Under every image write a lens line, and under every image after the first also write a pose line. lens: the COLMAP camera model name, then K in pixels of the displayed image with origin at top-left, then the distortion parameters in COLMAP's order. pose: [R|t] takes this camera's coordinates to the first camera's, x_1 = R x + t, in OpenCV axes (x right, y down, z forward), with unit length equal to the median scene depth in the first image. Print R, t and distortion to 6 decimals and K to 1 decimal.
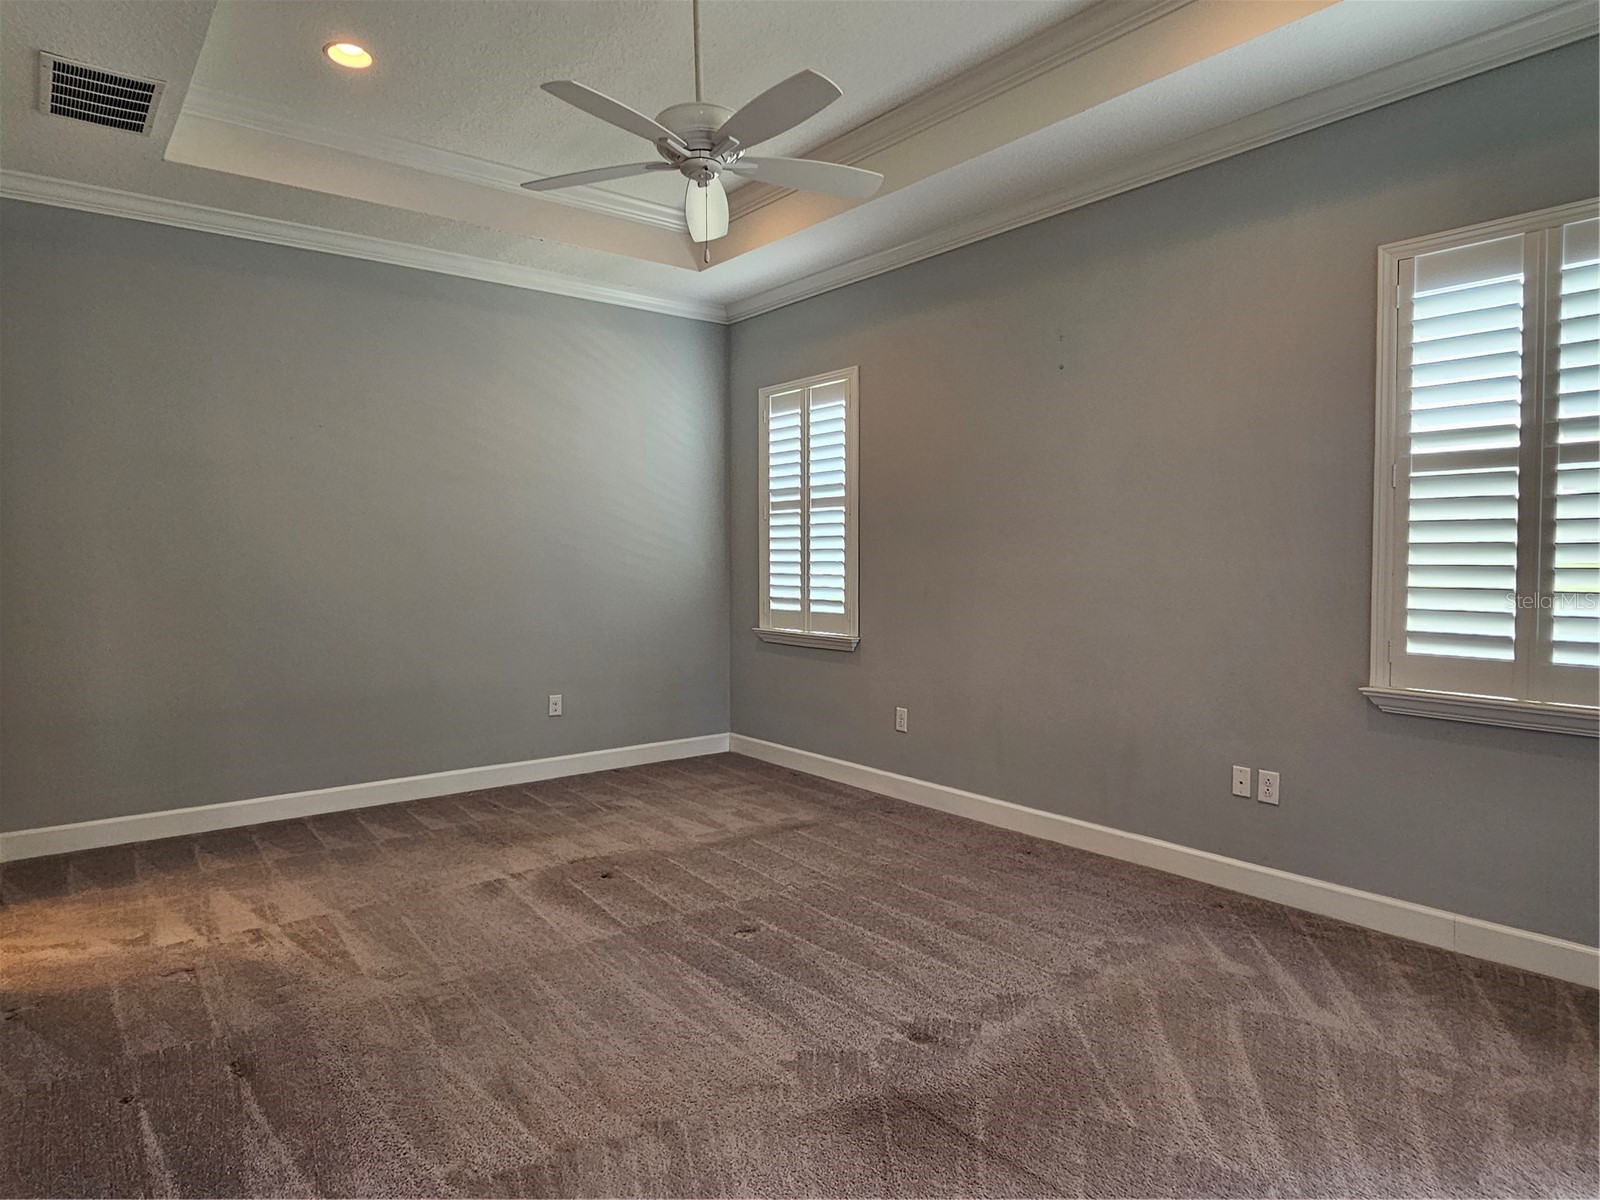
lens RADIAL K [[977.3, 0, 804.8], [0, 977.3, 602.0], [0, 0, 1]] dist [0.002246, -0.003432]
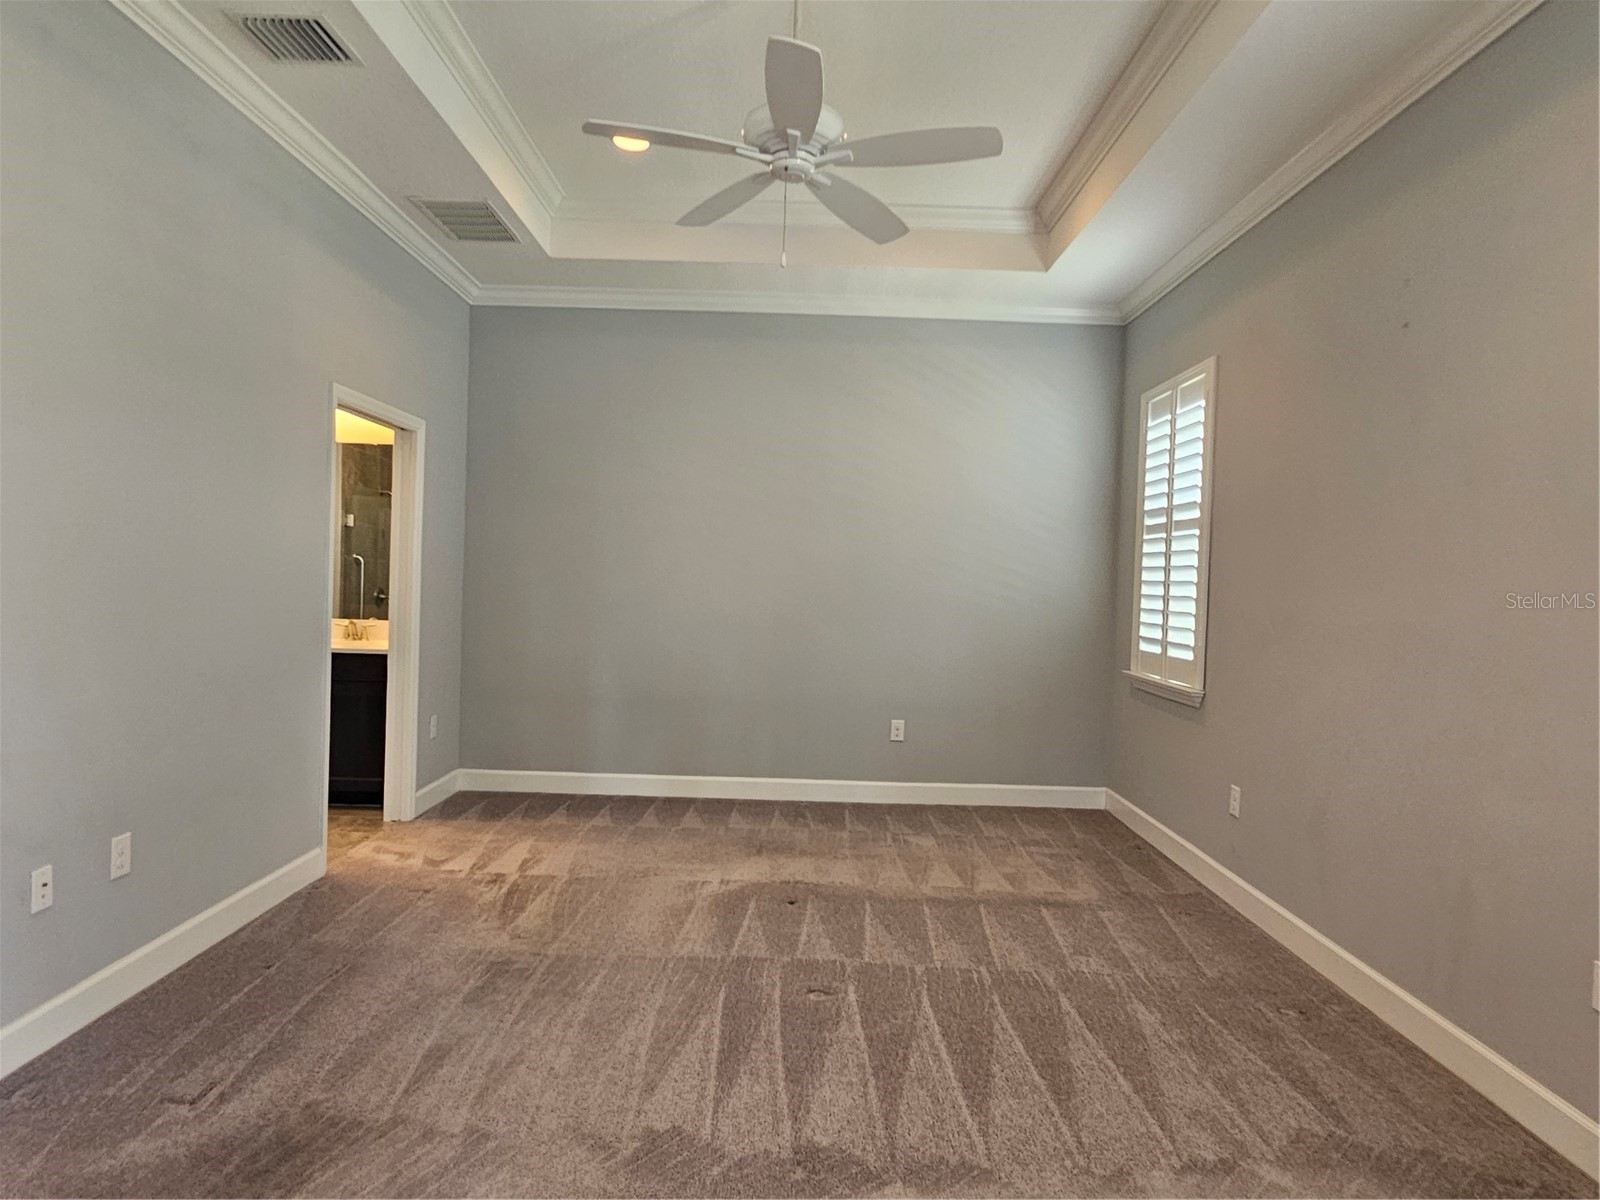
lens RADIAL K [[977.3, 0, 801.8], [0, 977.3, 604.2], [0, 0, 1]] dist [0.002246, -0.003432]
pose [[0.783526, 0.044021, -0.619798, 0.291902], [-0.061864, 0.998058, -0.007319, -0.009345], [0.618272, 0.044078, 0.784727, 0.160950]]
